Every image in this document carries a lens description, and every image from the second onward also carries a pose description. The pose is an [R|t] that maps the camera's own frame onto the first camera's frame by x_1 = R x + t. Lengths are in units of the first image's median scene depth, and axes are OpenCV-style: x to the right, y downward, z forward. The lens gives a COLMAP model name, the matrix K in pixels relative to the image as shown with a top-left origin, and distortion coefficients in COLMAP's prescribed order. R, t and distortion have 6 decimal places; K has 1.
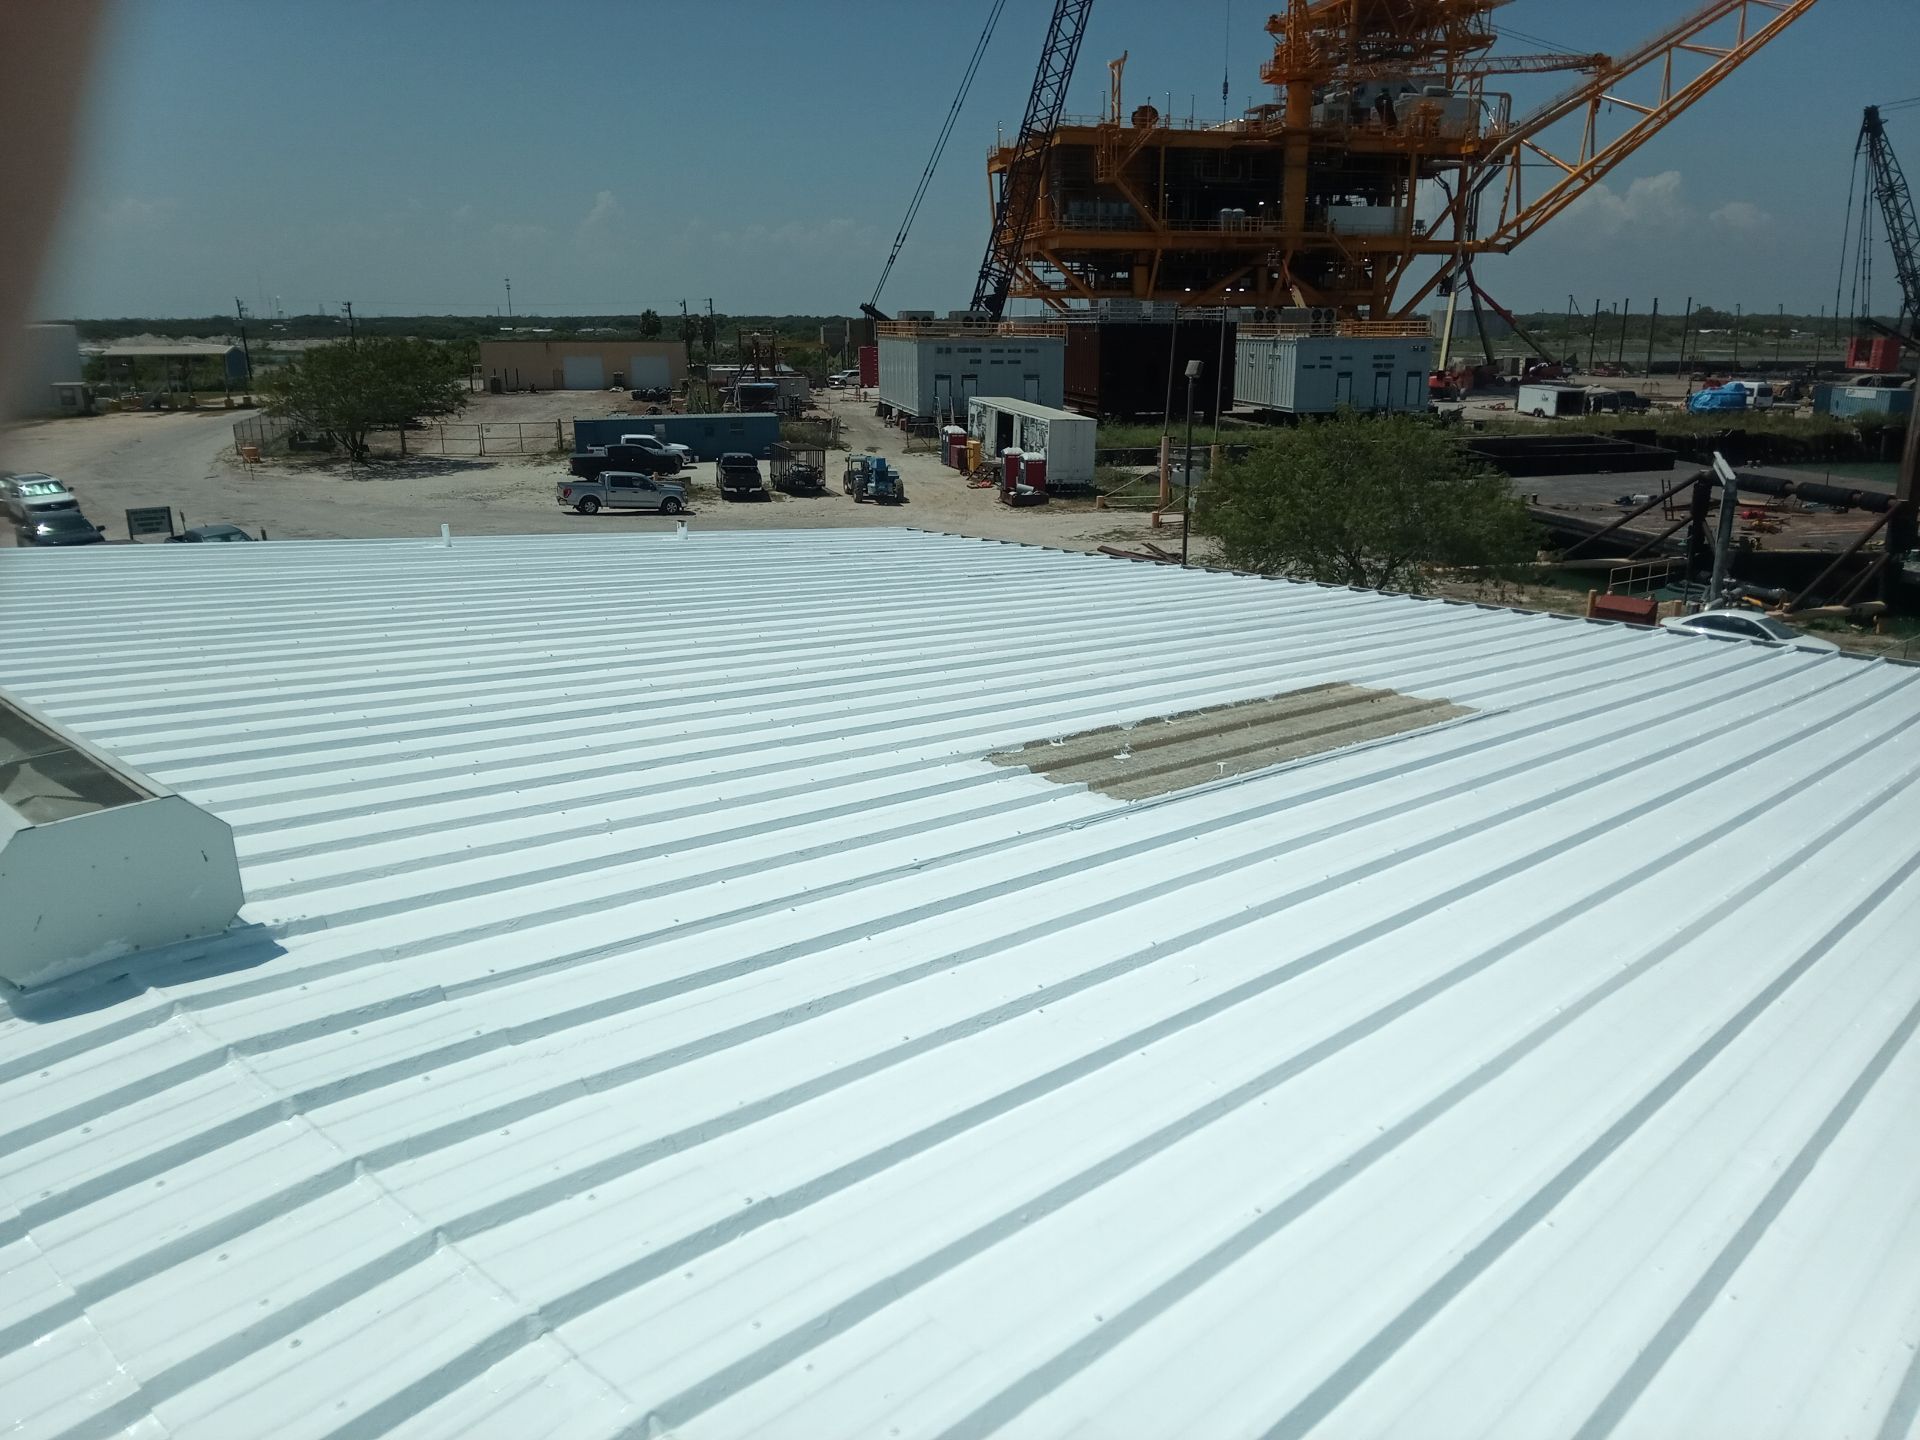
lens RADIAL K [[1420.0, 0, 973.1], [0, 1420.0, 732.0], [0, 0, 1]] dist [0.051103, -0.089364]
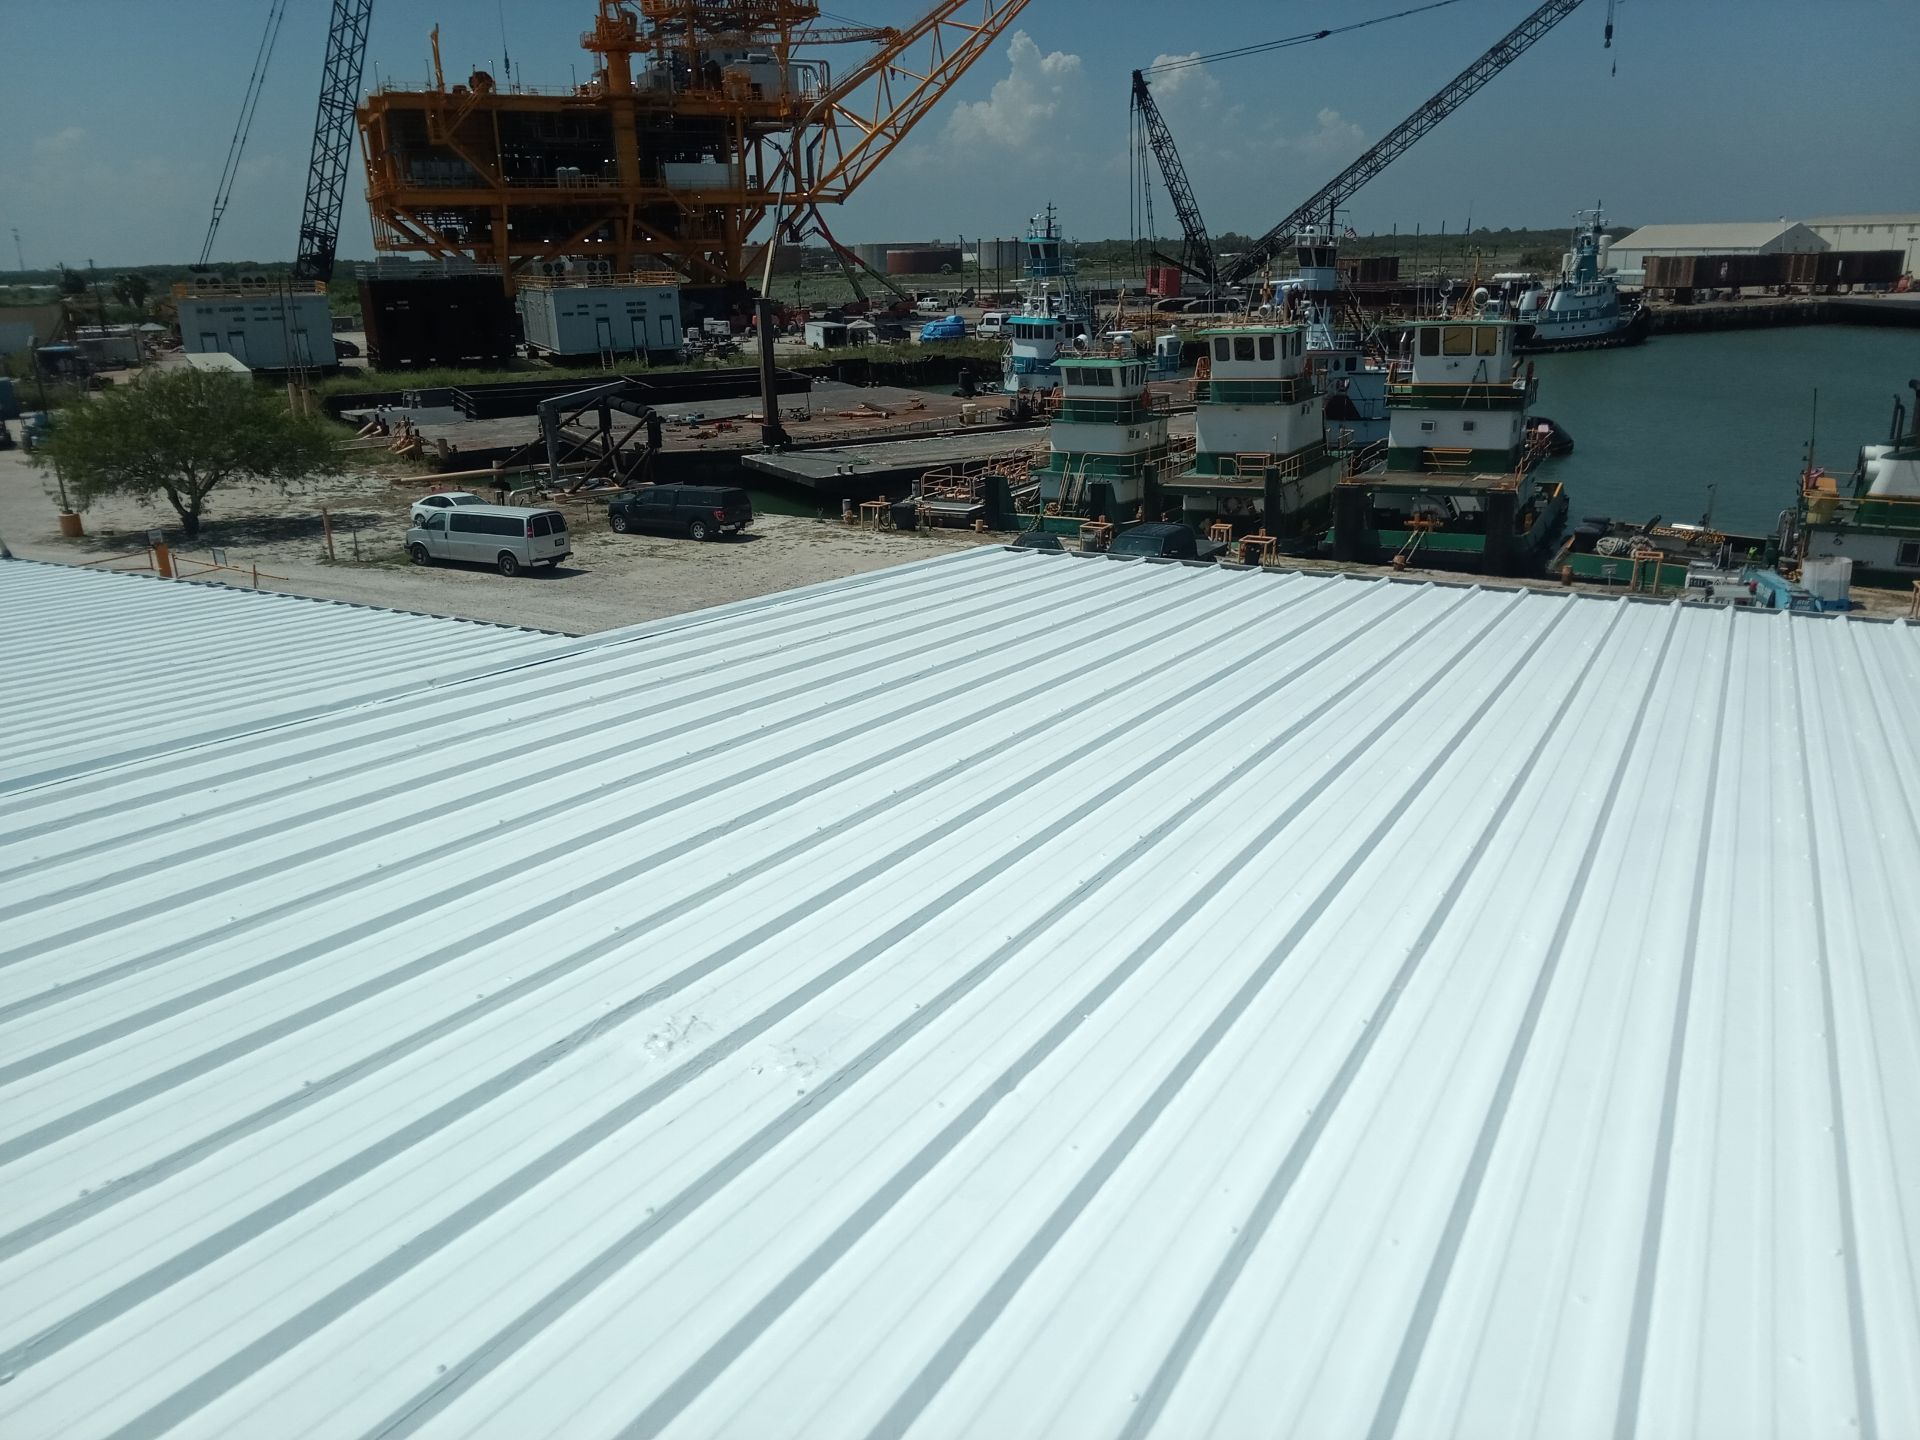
lens RADIAL K [[1423.4, 0, 965.3], [0, 1423.4, 712.7], [0, 0, 1]] dist [0.032783, -0.061389]
pose [[0.966946, -0.099326, 0.234840, 0.175422], [0.092216, 0.994891, 0.041096, 0.033495], [-0.237722, -0.018081, 0.971165, -0.145817]]
